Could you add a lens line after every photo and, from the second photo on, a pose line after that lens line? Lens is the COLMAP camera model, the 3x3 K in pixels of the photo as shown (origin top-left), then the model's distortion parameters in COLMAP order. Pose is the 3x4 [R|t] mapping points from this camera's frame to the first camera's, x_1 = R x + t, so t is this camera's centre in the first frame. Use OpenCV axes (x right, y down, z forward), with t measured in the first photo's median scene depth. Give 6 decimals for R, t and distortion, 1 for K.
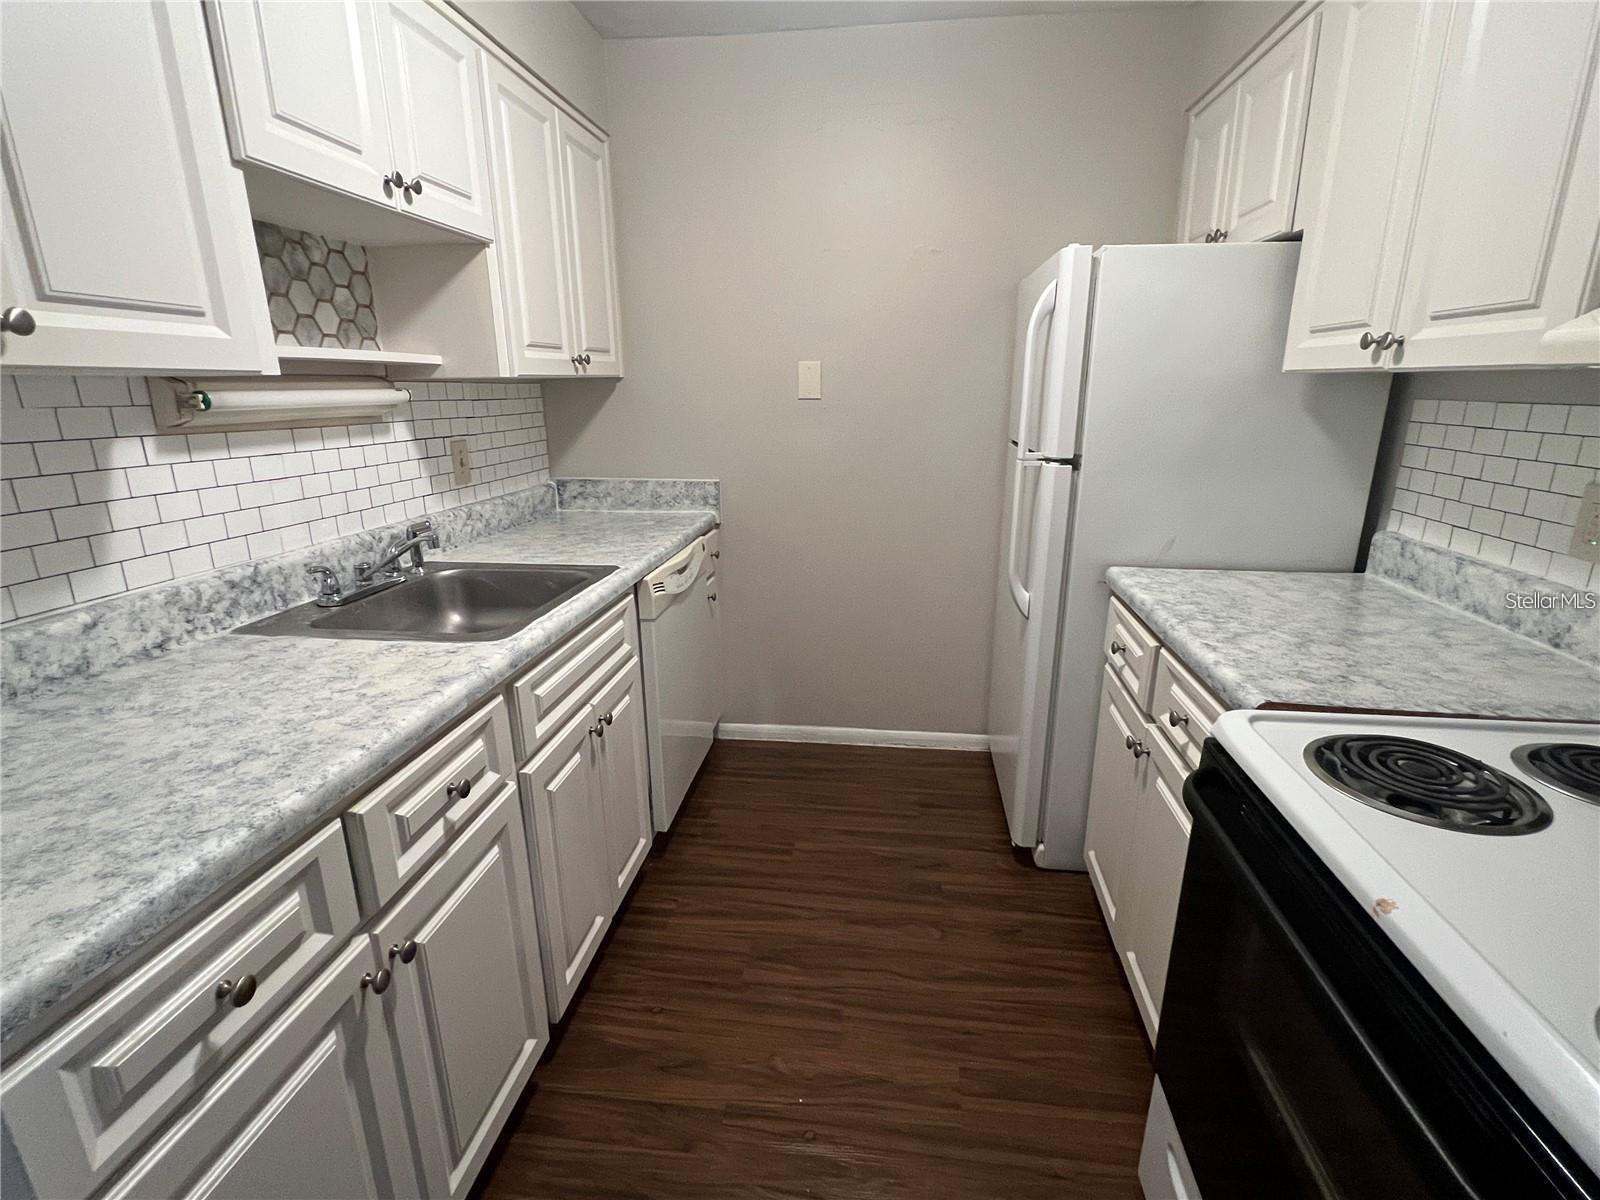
lens RADIAL K [[770.2, 0, 809.7], [0, 770.2, 600.8], [0, 0, 1]] dist [-0.001946, 0.000994]
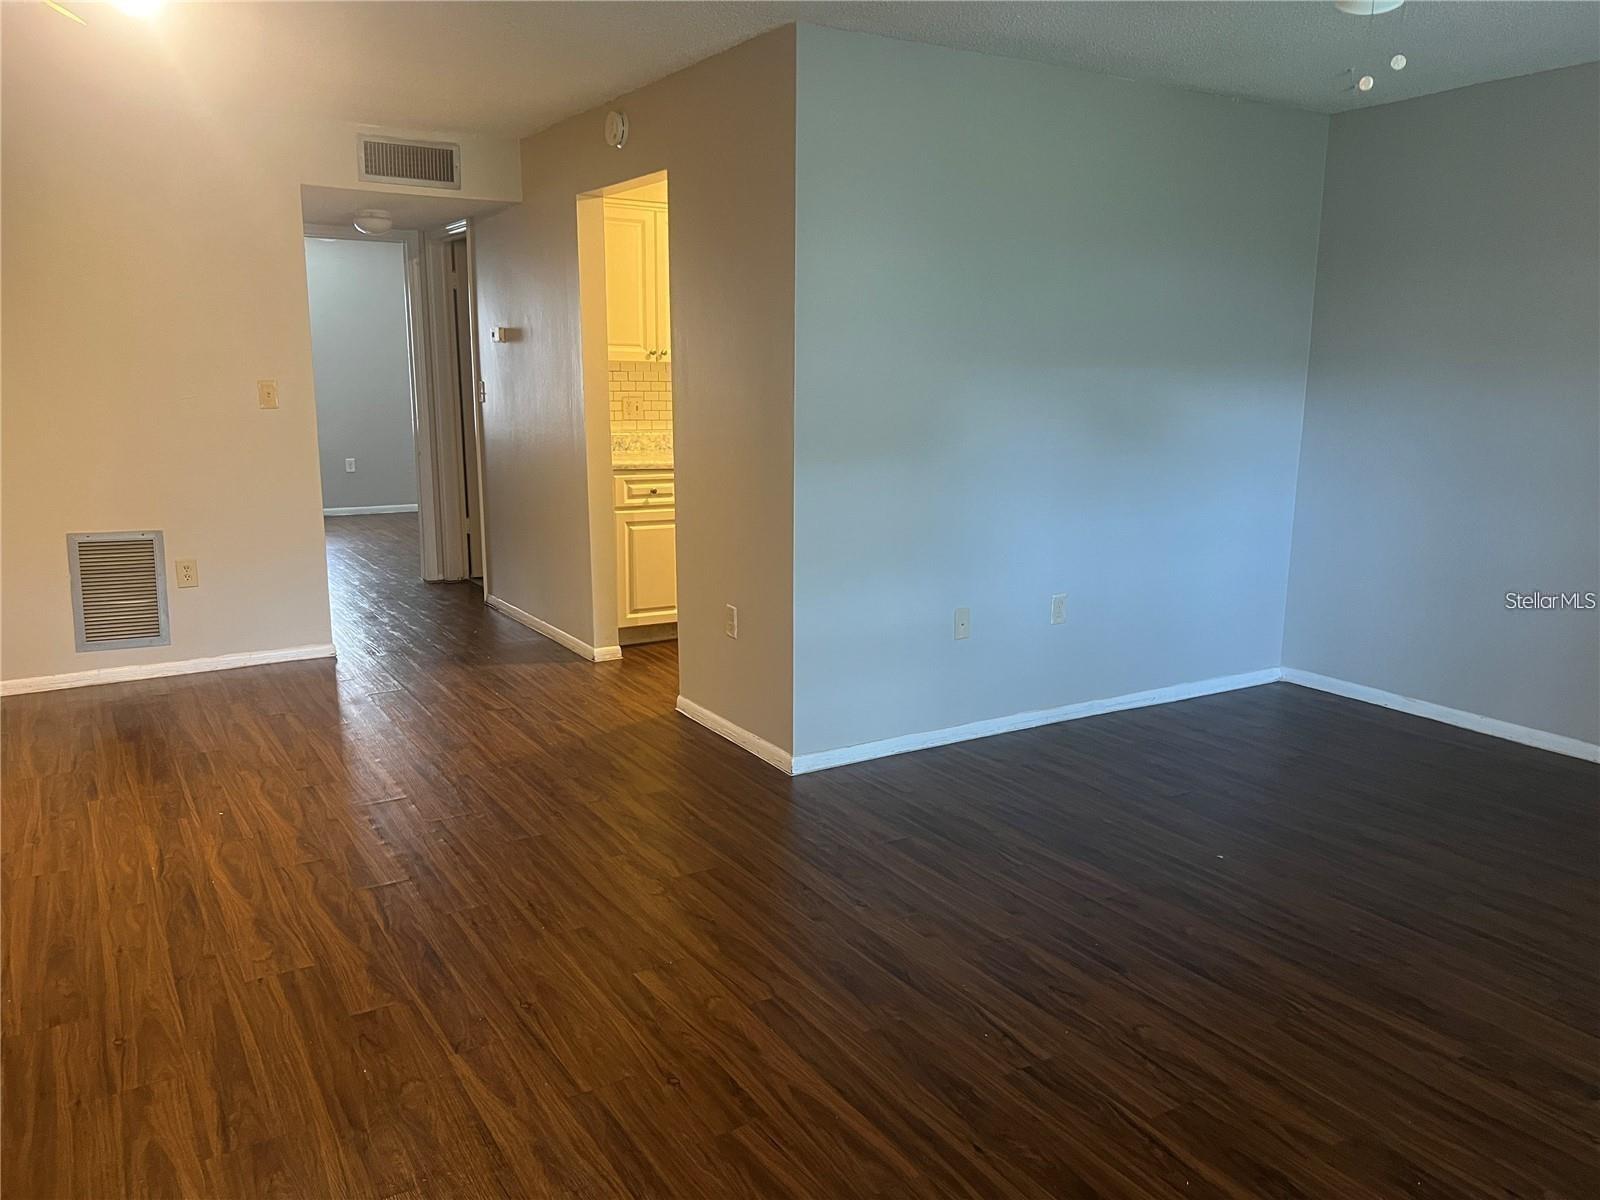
lens RADIAL K [[1199.1, 0, 800.0], [0, 1199.1, 600.0], [0, 0, 1]] dist [0.008861, 0.000065]
pose [[0.618439, 0.162425, -0.768864, 2.820513], [-0.222570, 0.974547, 0.026851, 0.381011], [0.753655, 0.154520, 0.638848, -1.482085]]
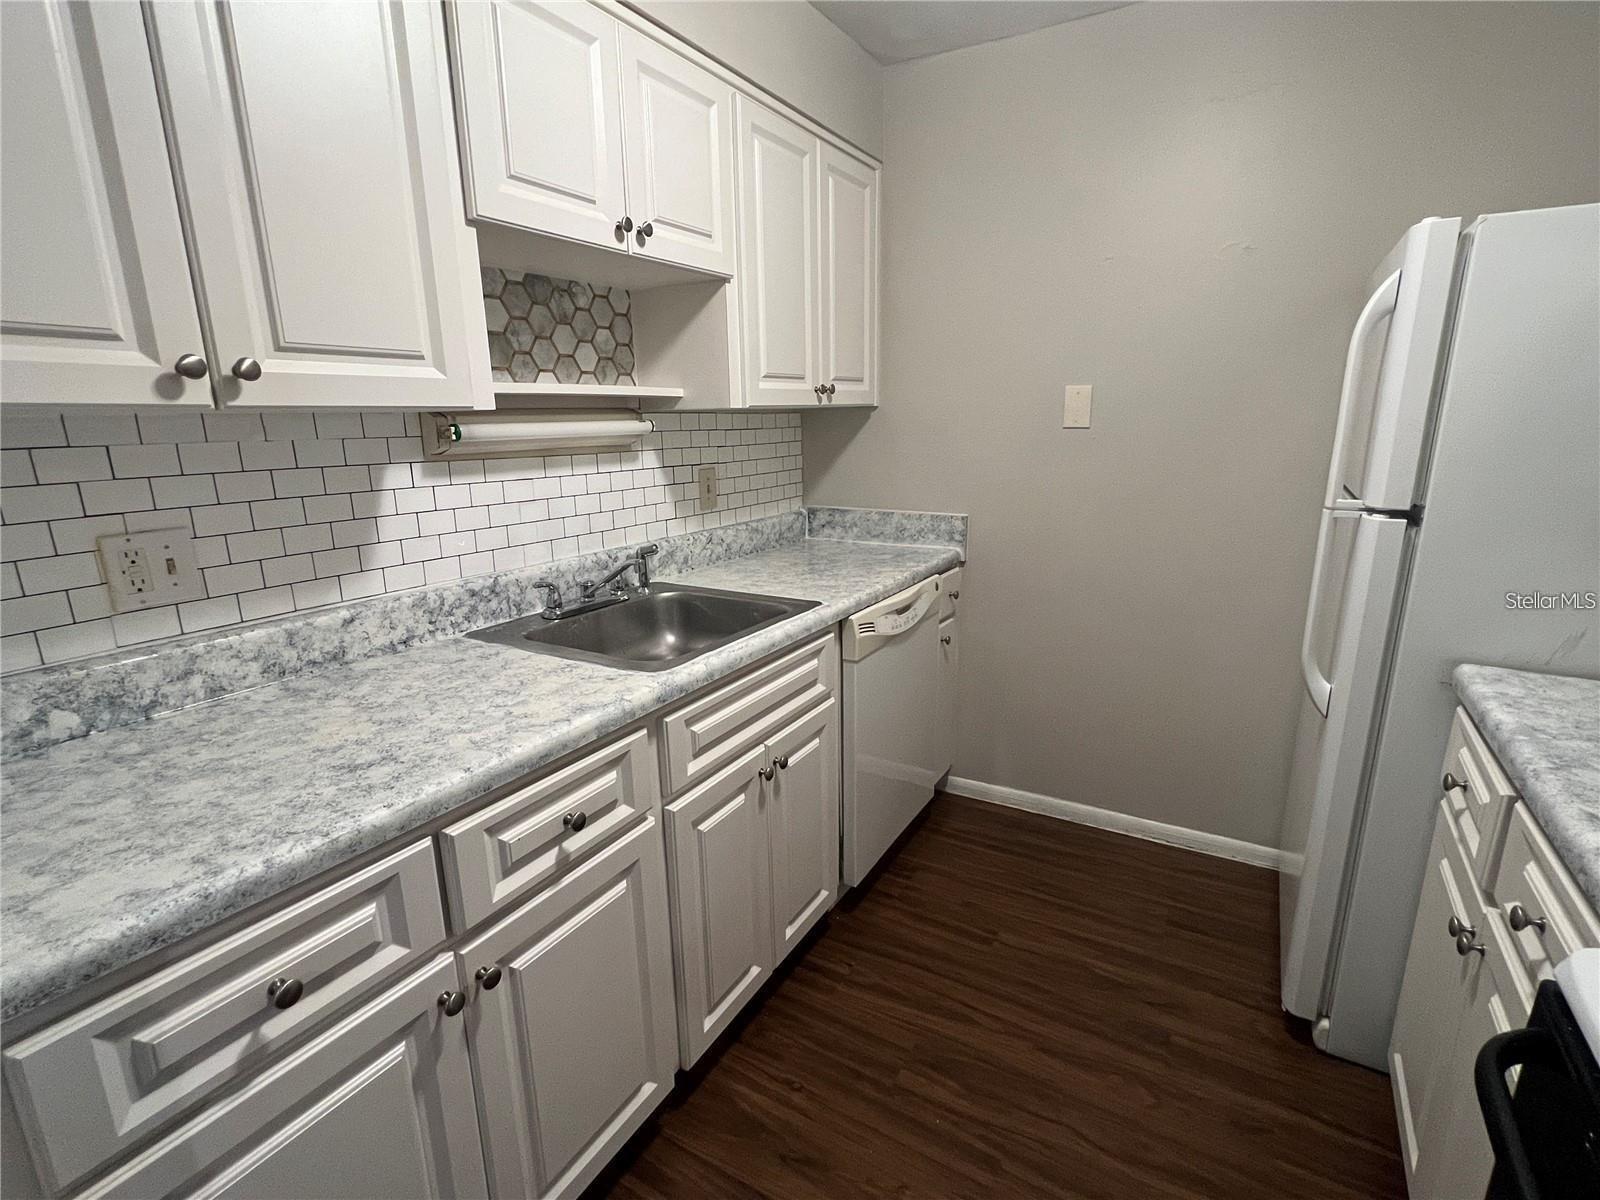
lens RADIAL K [[770.2, 0, 809.7], [0, 770.2, 600.8], [0, 0, 1]] dist [-0.001946, 0.000994]
pose [[0.916715, 0.086358, -0.390098, 0.138924], [-0.098944, 0.995018, -0.012242, -0.042179], [0.387097, 0.049821, 0.920692, 0.139588]]
